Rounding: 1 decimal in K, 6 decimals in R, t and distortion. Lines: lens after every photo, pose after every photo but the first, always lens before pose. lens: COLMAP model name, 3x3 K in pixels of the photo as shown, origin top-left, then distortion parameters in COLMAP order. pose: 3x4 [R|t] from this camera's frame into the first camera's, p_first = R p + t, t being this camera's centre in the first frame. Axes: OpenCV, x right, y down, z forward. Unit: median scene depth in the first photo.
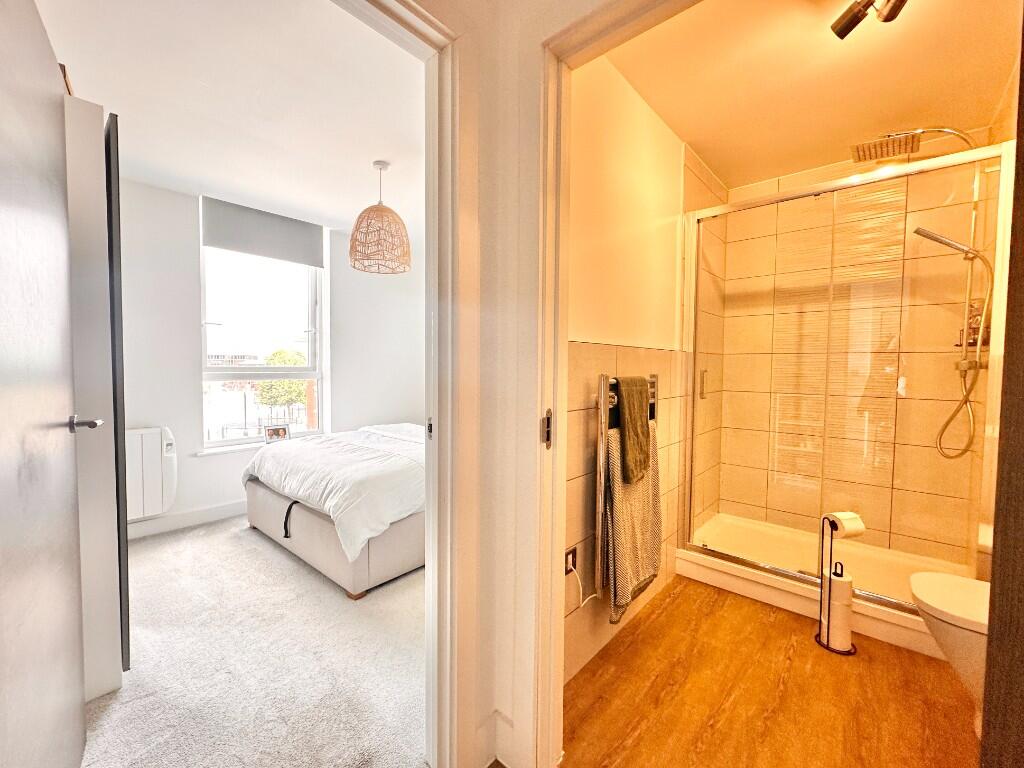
lens RADIAL K [[427.8, 0, 512.0], [0, 427.8, 384.0], [0, 0, 1]] dist [0.000442, -0.000008]
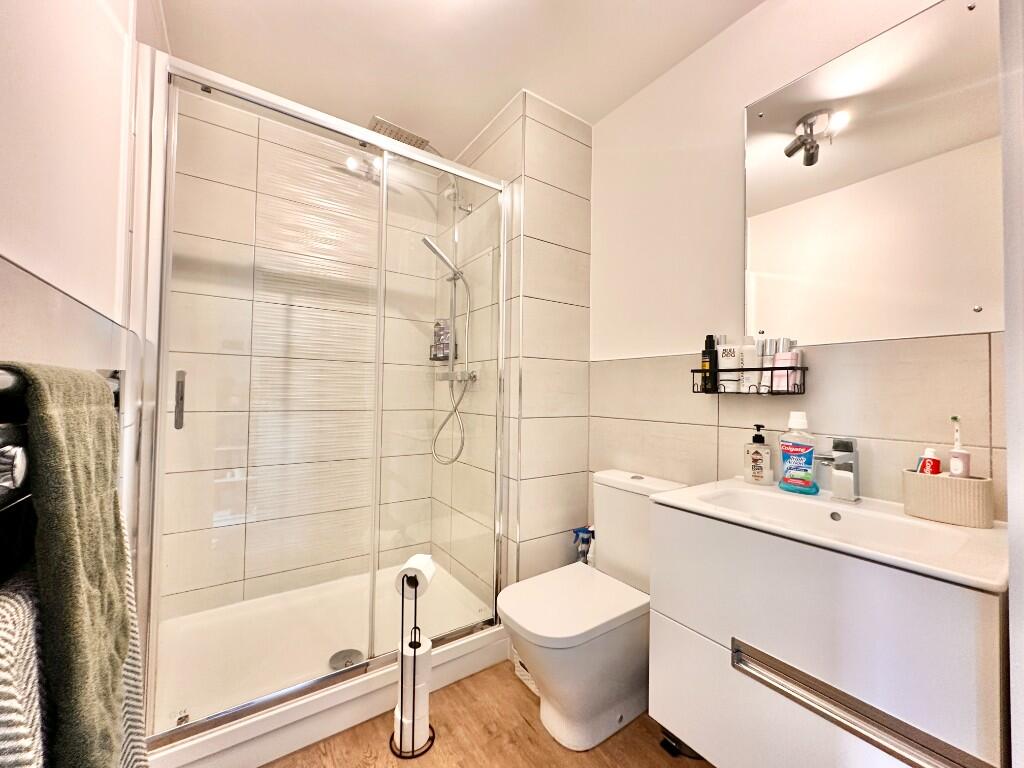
lens RADIAL K [[408.6, 0, 510.2], [0, 408.6, 382.6], [0, 0, 1]] dist [-0.002237, -0.000218]
pose [[0.242307, 0.021113, 0.969970, 0.082292], [0.030431, 0.999106, -0.029349, 0.007265], [-0.969722, 0.036628, 0.241448, 0.590023]]
